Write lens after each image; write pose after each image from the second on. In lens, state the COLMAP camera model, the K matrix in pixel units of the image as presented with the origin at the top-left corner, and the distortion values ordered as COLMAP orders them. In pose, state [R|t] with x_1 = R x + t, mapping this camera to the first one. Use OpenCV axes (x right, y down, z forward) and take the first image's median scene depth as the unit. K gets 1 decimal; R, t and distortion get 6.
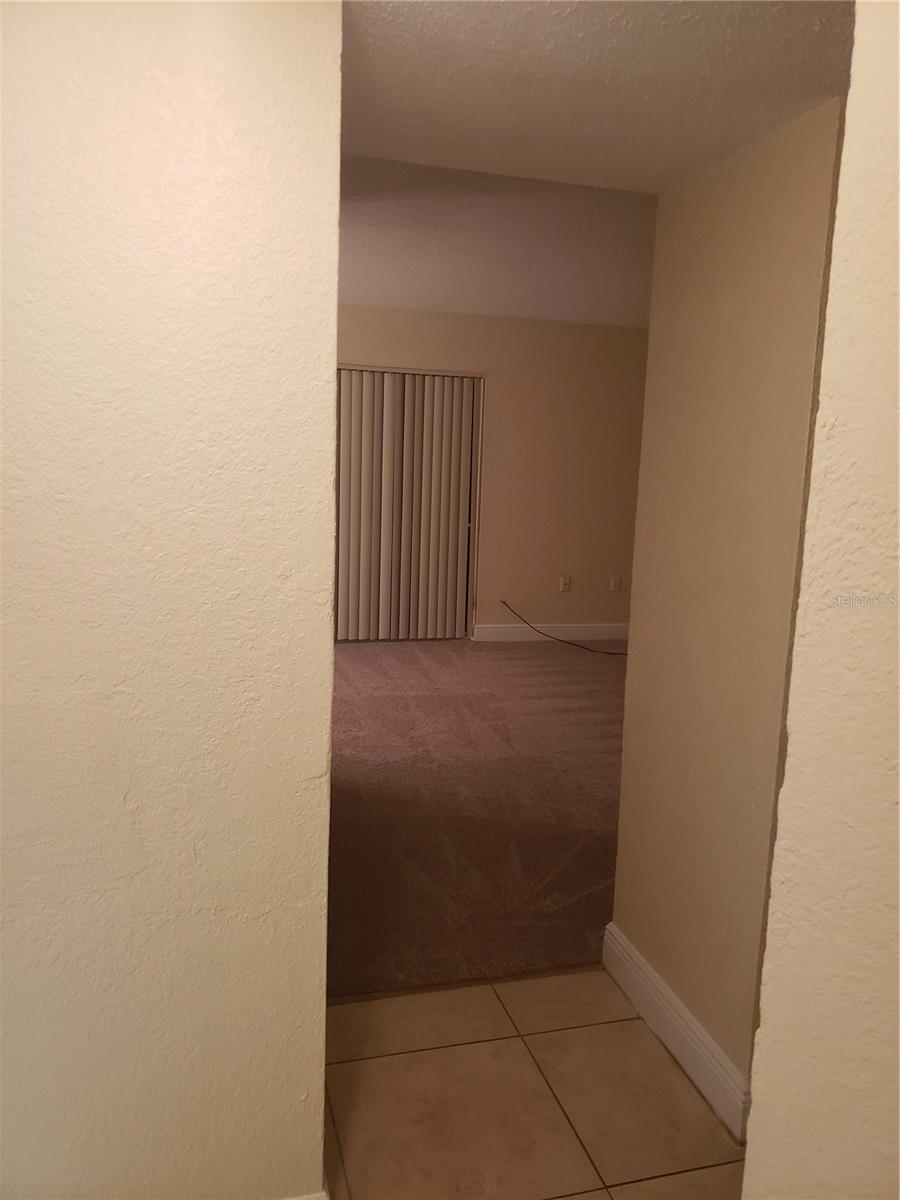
lens RADIAL K [[947.0, 0, 446.1], [0, 947.0, 603.7], [0, 0, 1]] dist [0.055853, 0.022201]
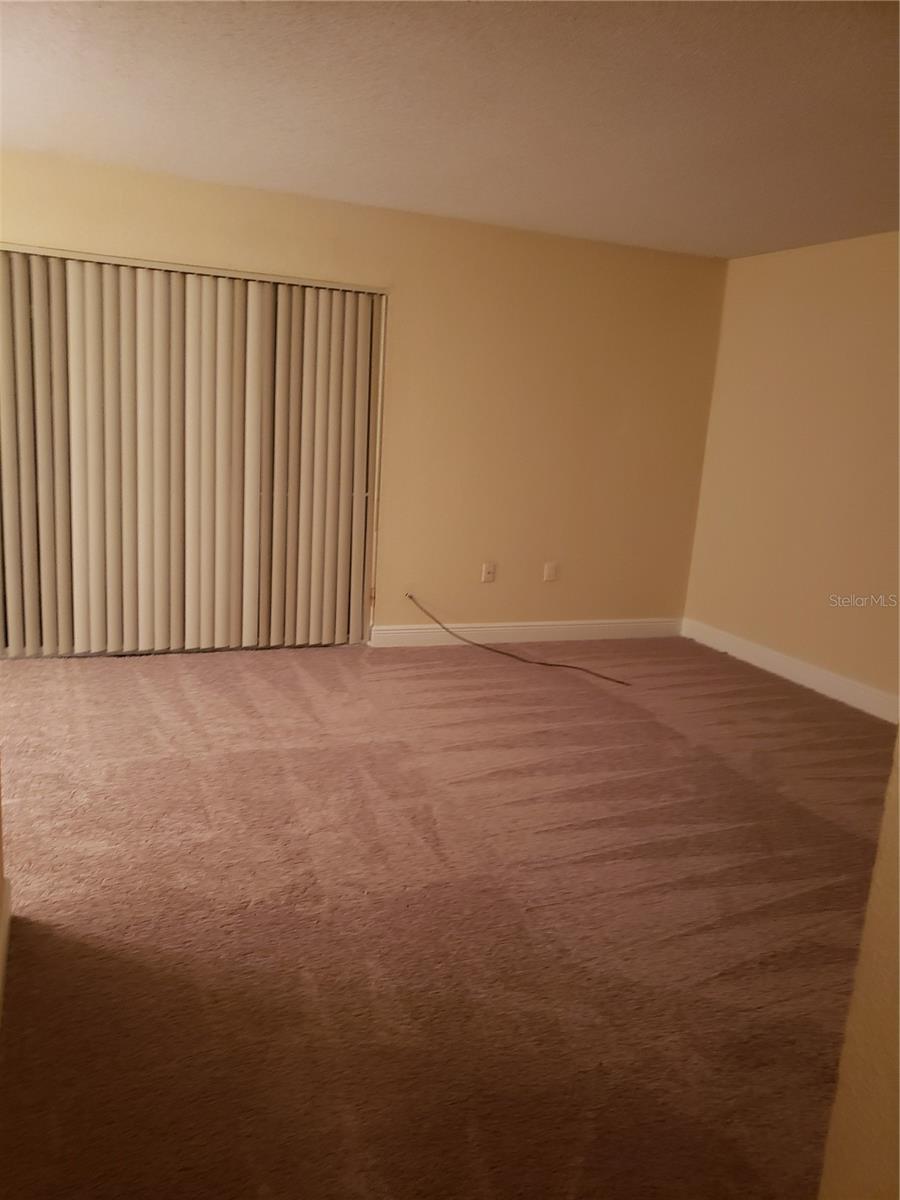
lens RADIAL K [[947.0, 0, 457.6], [0, 947.0, 598.3], [0, 0, 1]] dist [0.055853, 0.022201]
pose [[0.990151, 0.002172, 0.139986, -0.010232], [-0.009607, 0.998577, 0.052462, -0.049668], [-0.139673, -0.053290, 0.988763, 0.292106]]
